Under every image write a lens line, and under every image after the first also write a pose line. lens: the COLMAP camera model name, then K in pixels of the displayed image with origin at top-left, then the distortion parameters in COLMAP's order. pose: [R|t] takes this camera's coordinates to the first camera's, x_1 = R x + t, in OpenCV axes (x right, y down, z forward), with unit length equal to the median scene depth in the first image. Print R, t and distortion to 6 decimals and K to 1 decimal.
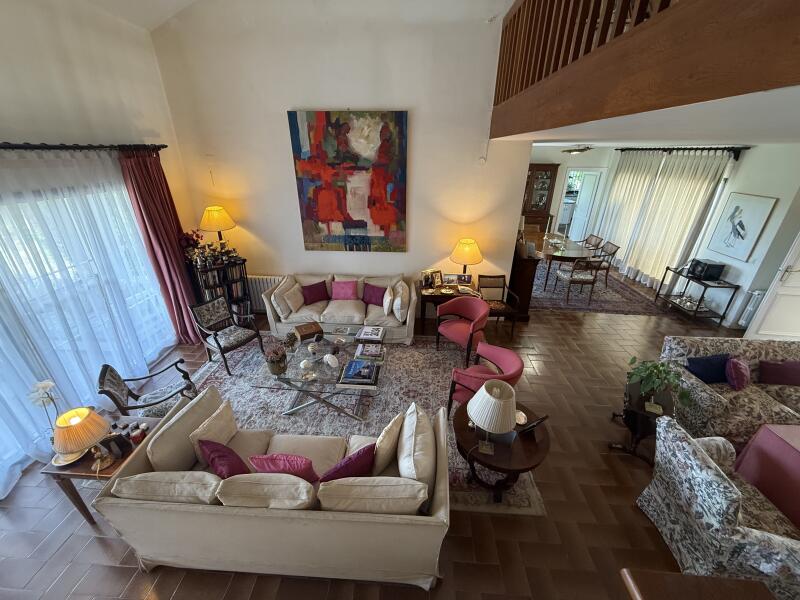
lens RADIAL K [[319.1, 0, 398.1], [0, 319.1, 299.0], [0, 0, 1]] dist [0.000239, 0.000198]
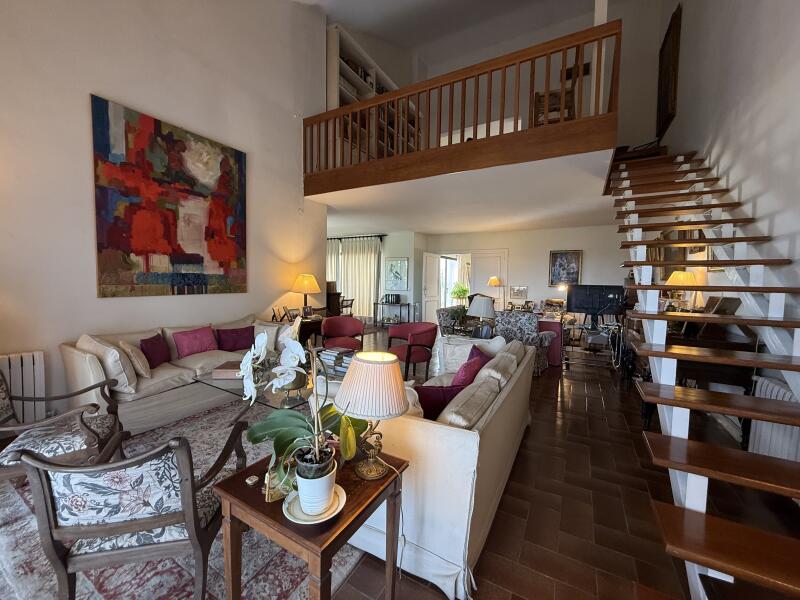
lens RADIAL K [[319.1, 0, 400.2], [0, 319.1, 296.2], [0, 0, 1]] dist [0.000239, 0.000198]
pose [[0.434694, -0.048726, 0.899259, -0.639514], [0.369321, 0.920353, -0.128658, 0.149058], [-0.821366, 0.388042, 0.418068, 0.288688]]
